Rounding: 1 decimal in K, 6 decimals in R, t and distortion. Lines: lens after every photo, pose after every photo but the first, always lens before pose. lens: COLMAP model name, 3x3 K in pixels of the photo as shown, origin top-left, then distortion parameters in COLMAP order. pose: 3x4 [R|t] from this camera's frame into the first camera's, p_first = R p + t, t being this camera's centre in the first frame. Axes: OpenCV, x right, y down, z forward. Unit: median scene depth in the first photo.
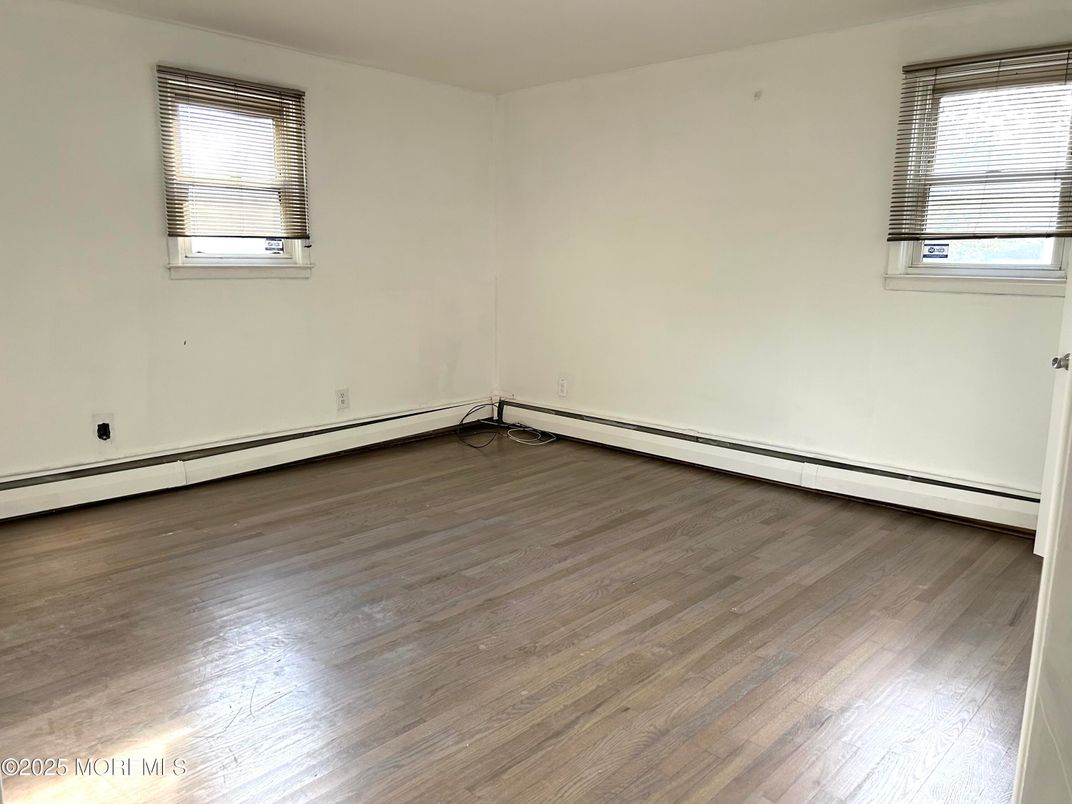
lens RADIAL K [[804.9, 0, 538.4], [0, 804.9, 402.6], [0, 0, 1]] dist [0.045046, -0.060174]
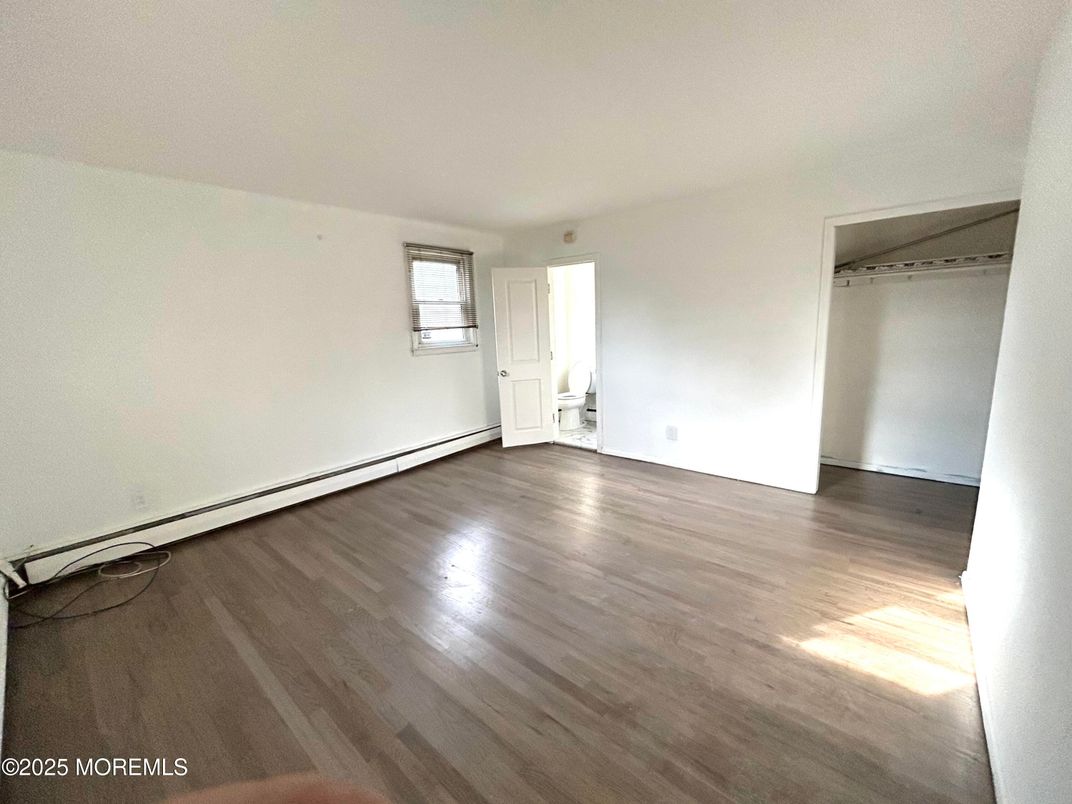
lens RADIAL K [[433.3, 0, 536.4], [0, 433.3, 398.4], [0, 0, 1]] dist [0.013576, 0.000317]
pose [[-0.037803, -0.184883, 0.982033, -0.670908], [0.211186, 0.959061, 0.188688, -0.188183], [-0.976715, 0.214524, 0.002789, 0.775276]]
